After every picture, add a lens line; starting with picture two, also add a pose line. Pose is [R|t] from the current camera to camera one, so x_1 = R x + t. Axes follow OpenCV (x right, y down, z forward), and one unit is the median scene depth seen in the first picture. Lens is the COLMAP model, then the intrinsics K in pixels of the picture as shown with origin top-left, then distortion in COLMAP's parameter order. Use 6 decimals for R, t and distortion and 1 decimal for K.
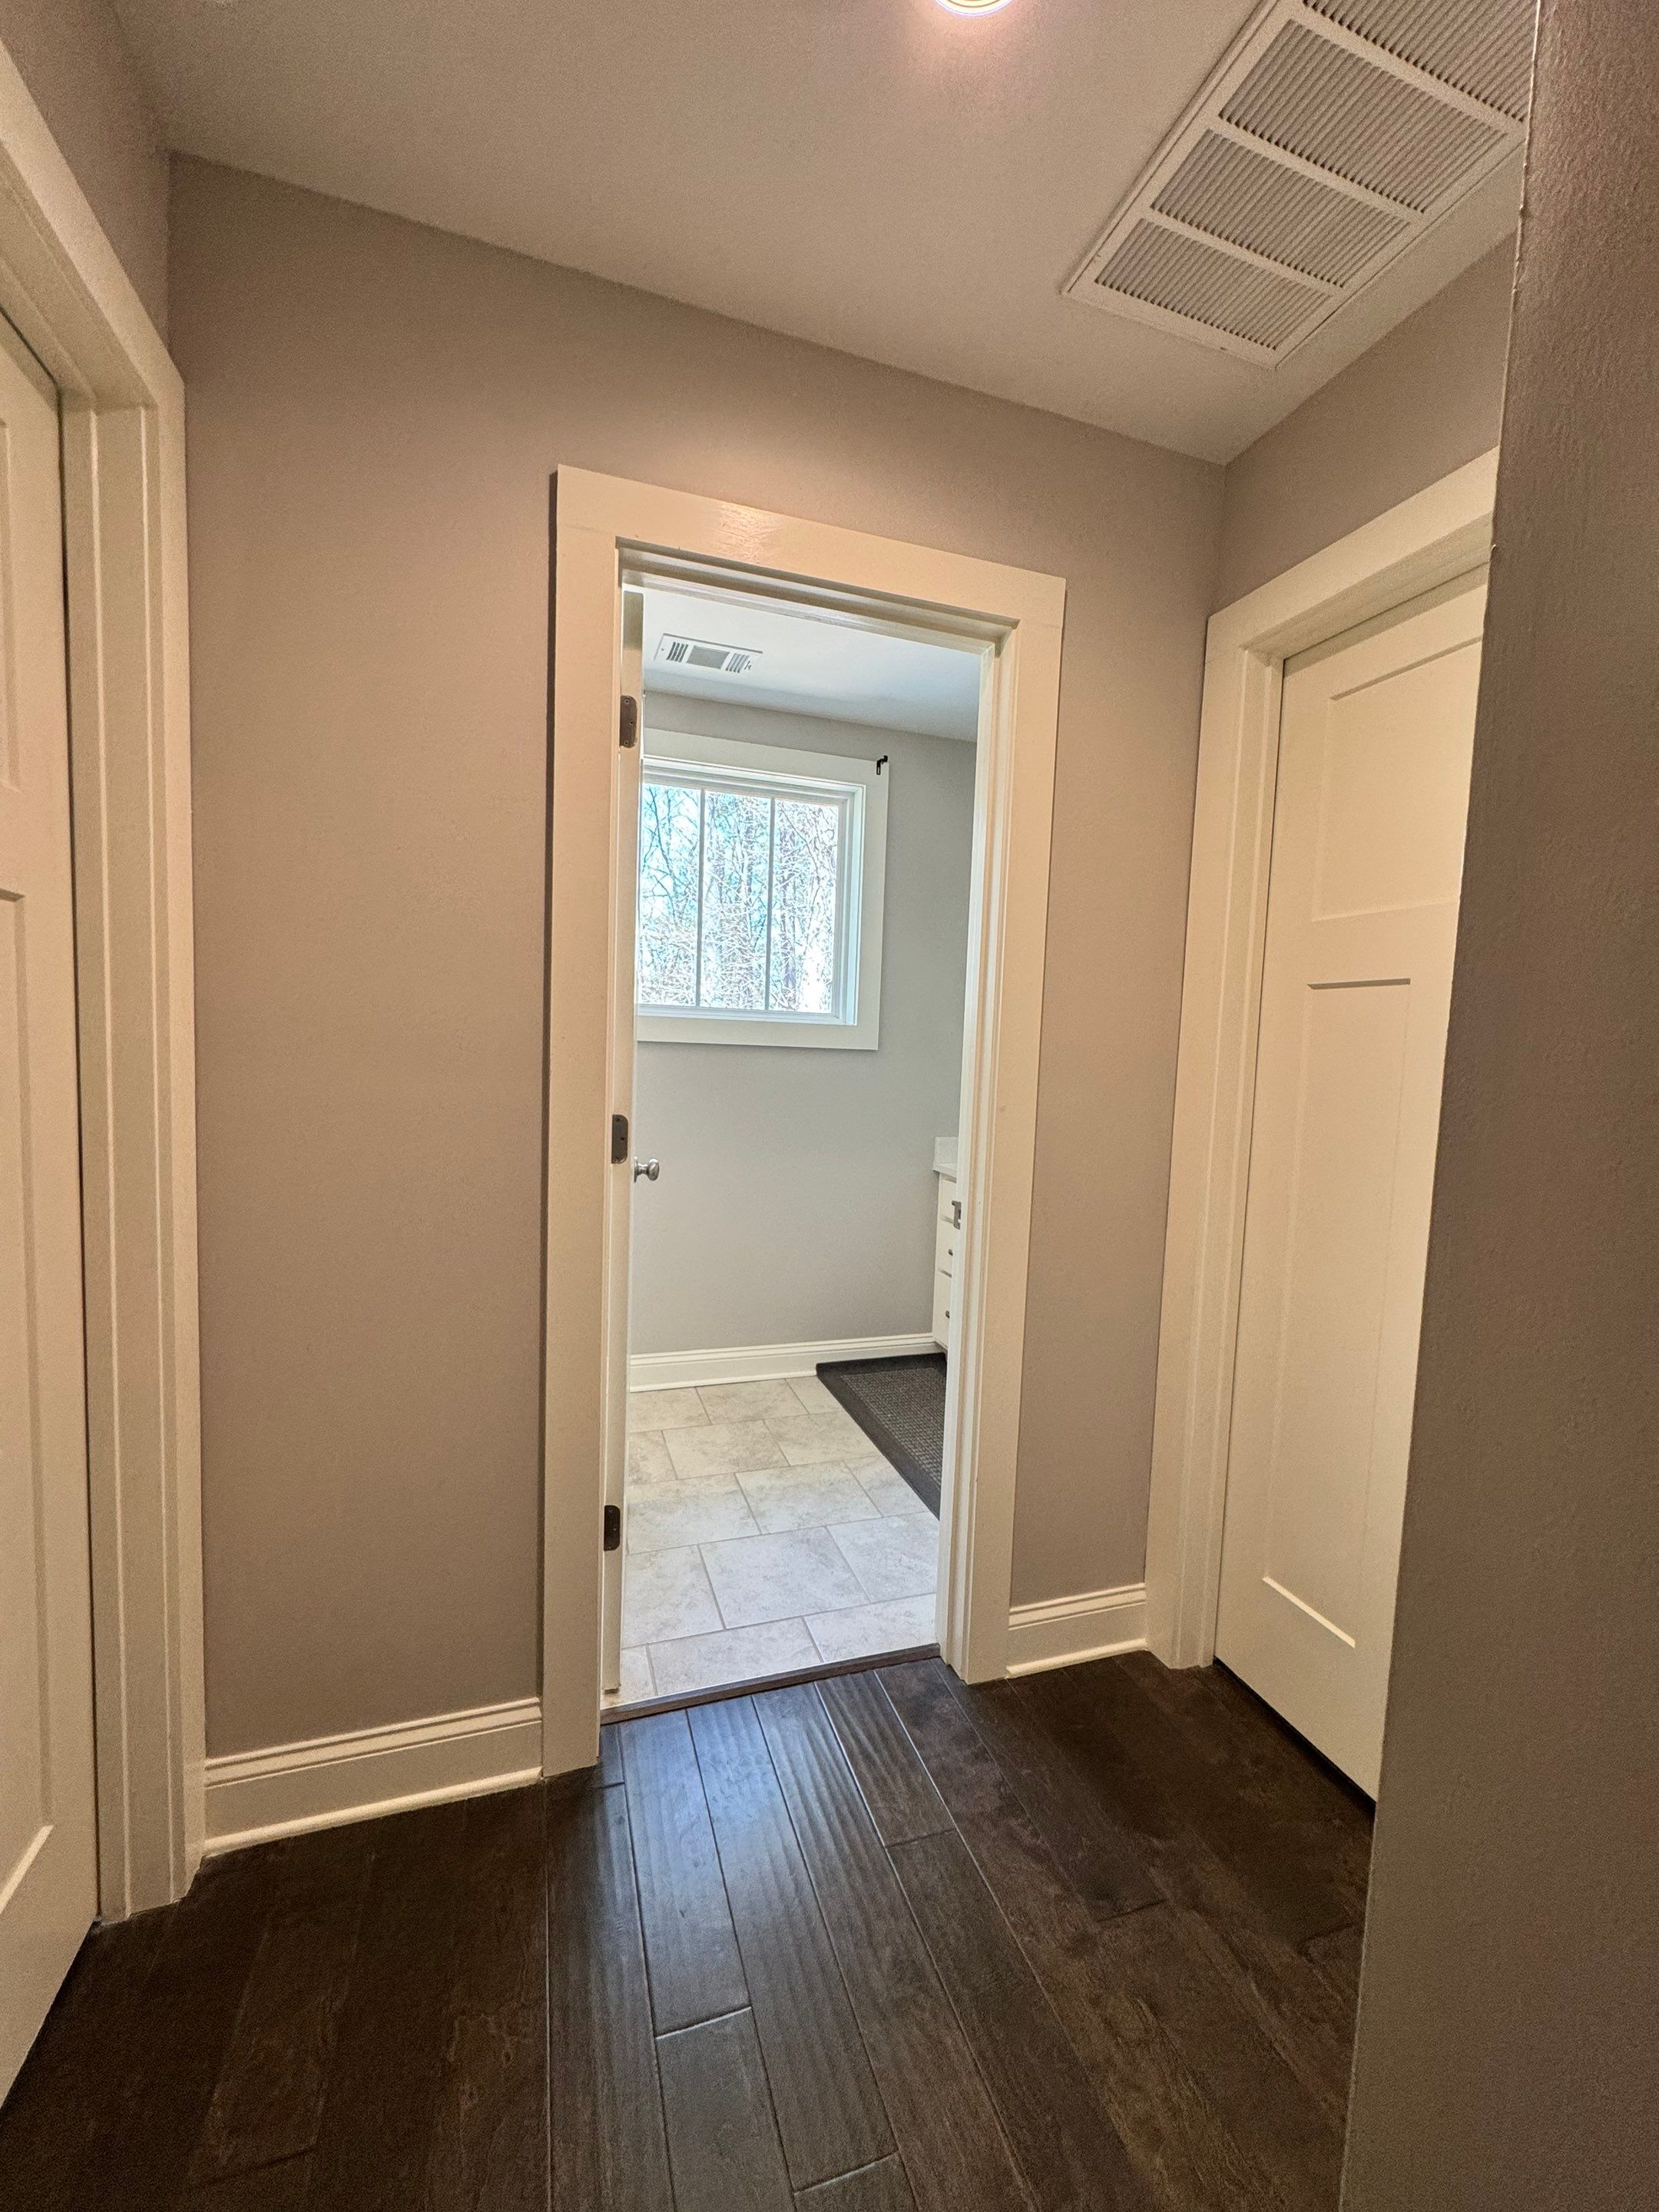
lens RADIAL K [[885.1, 0, 825.5], [0, 885.1, 1106.8], [0, 0, 1]] dist [-0.001752, 0.000462]
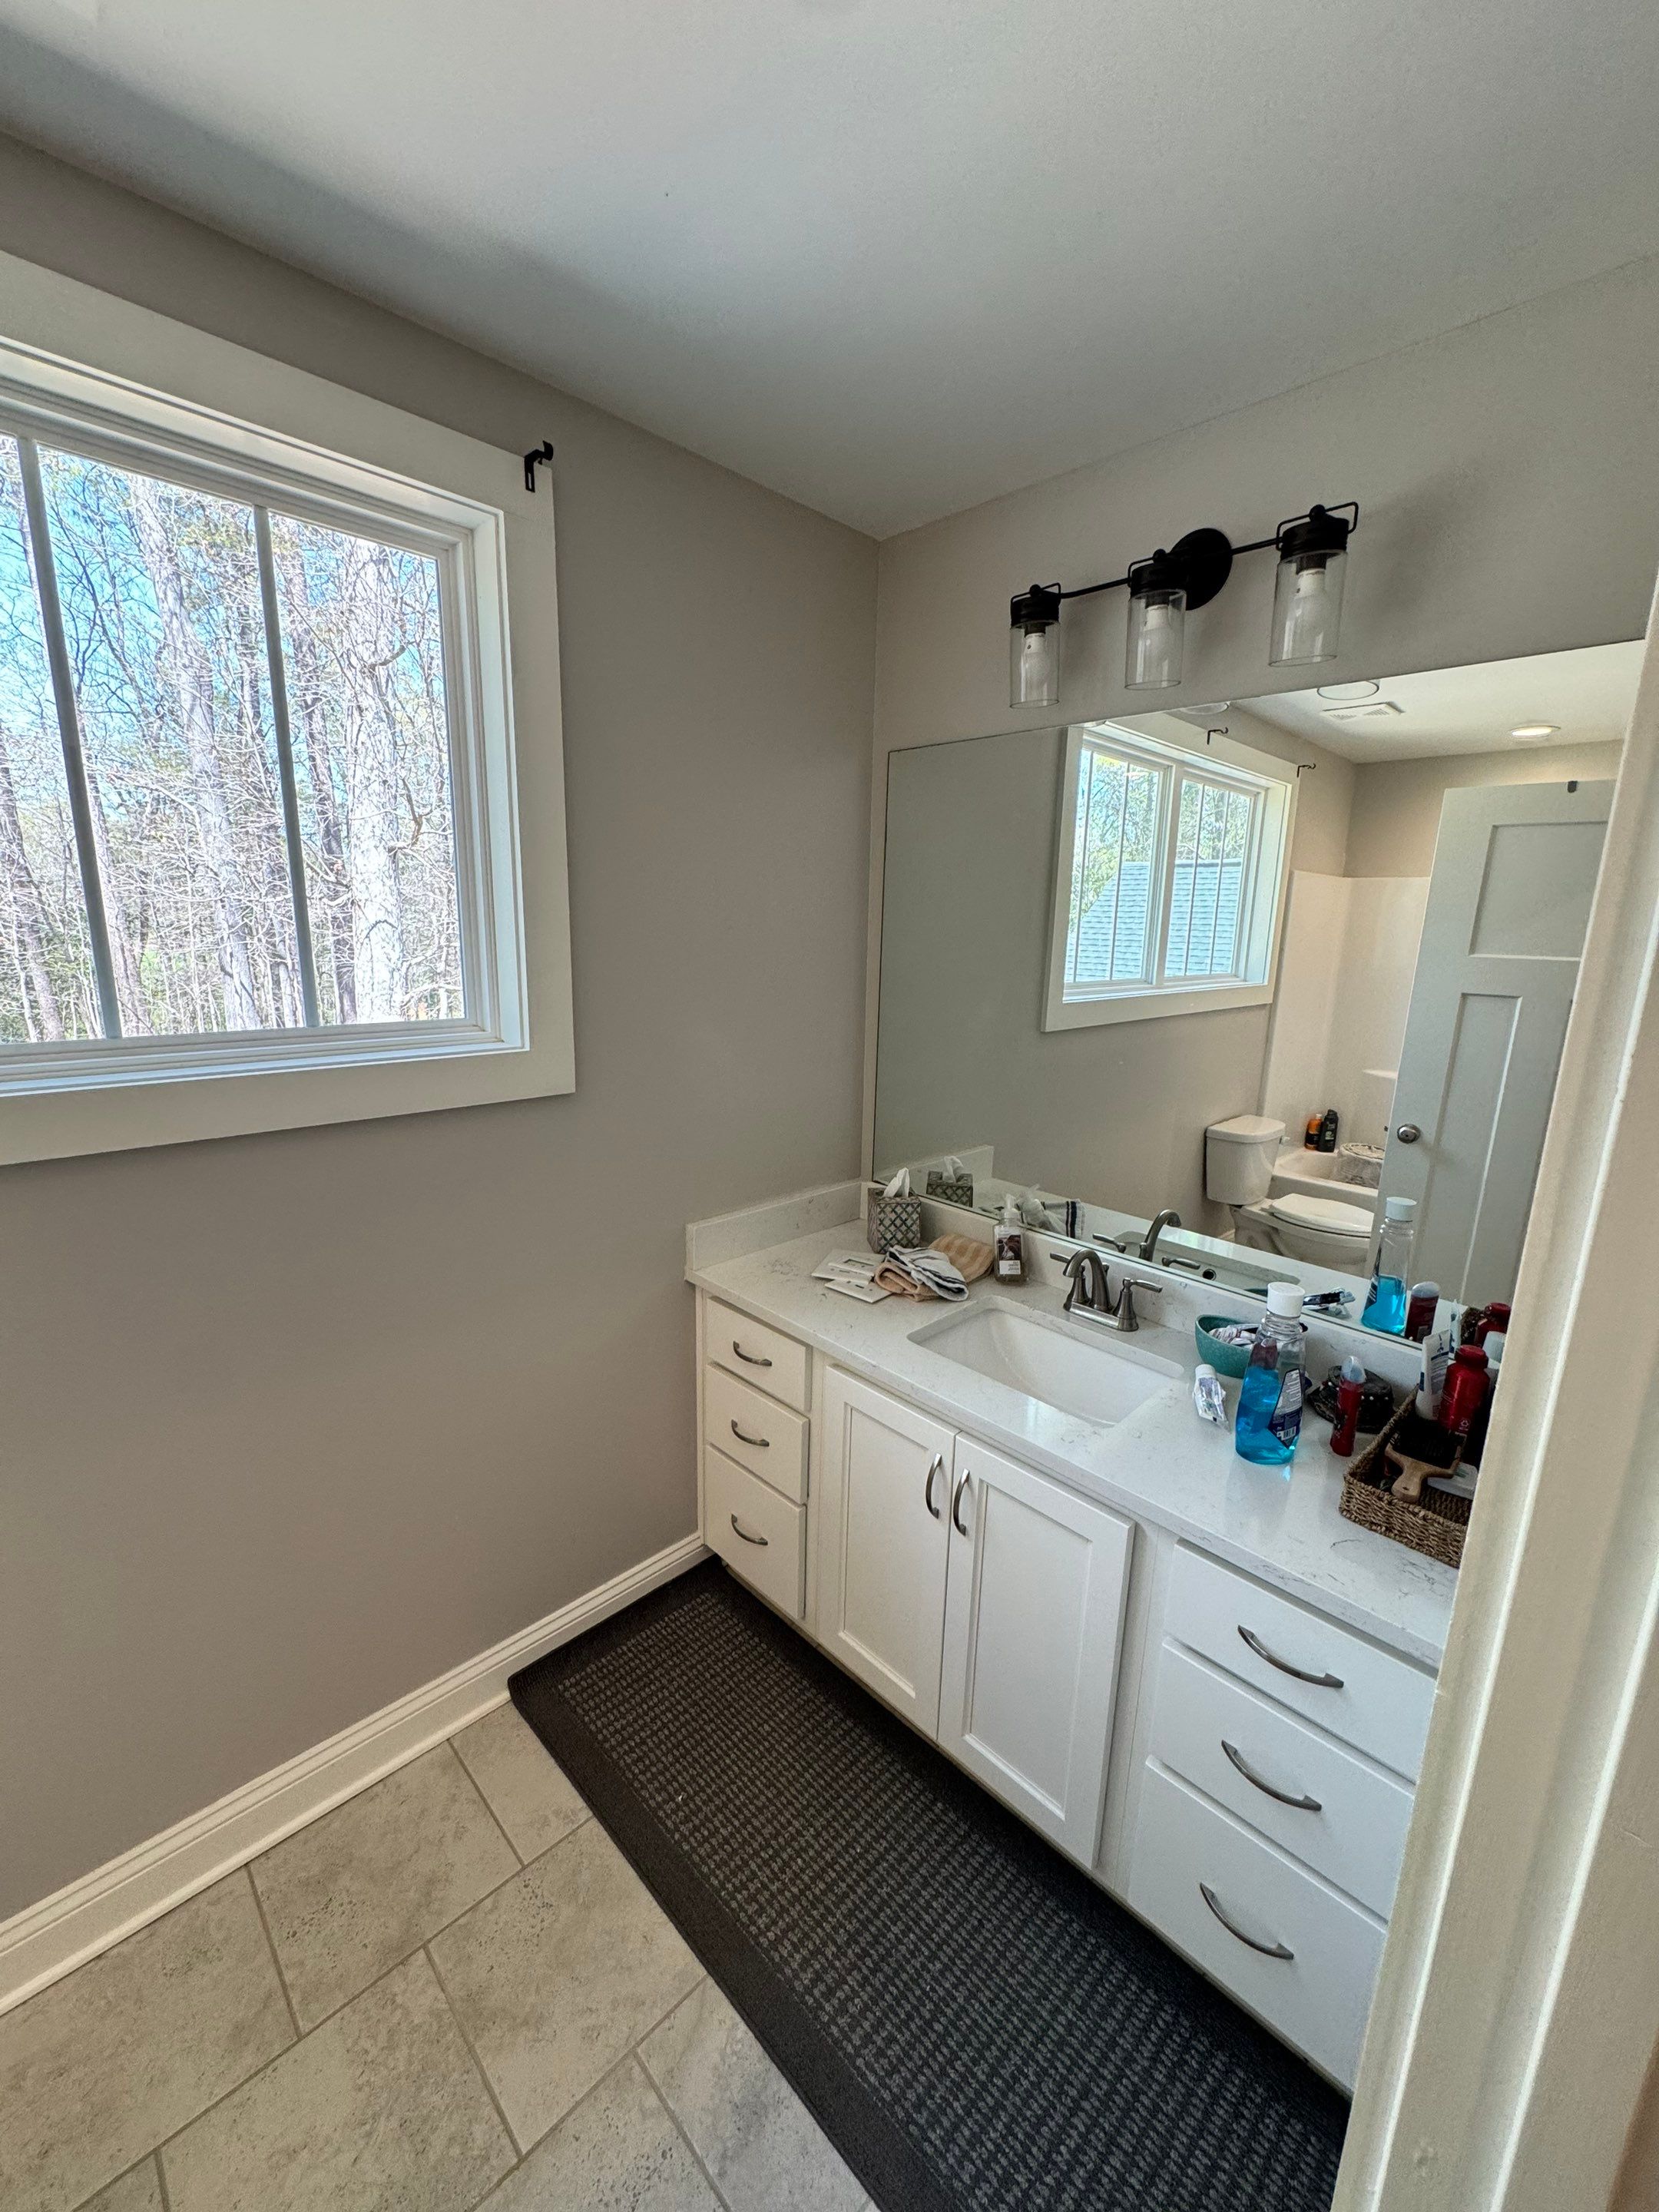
lens RADIAL K [[885.1, 0, 834.8], [0, 885.1, 1107.9], [0, 0, 1]] dist [-0.001752, 0.000462]
pose [[0.896298, -0.106726, 0.430418, -0.048073], [0.039100, 0.985846, 0.163029, -0.240915], [-0.441725, -0.129294, 0.887785, 0.878555]]
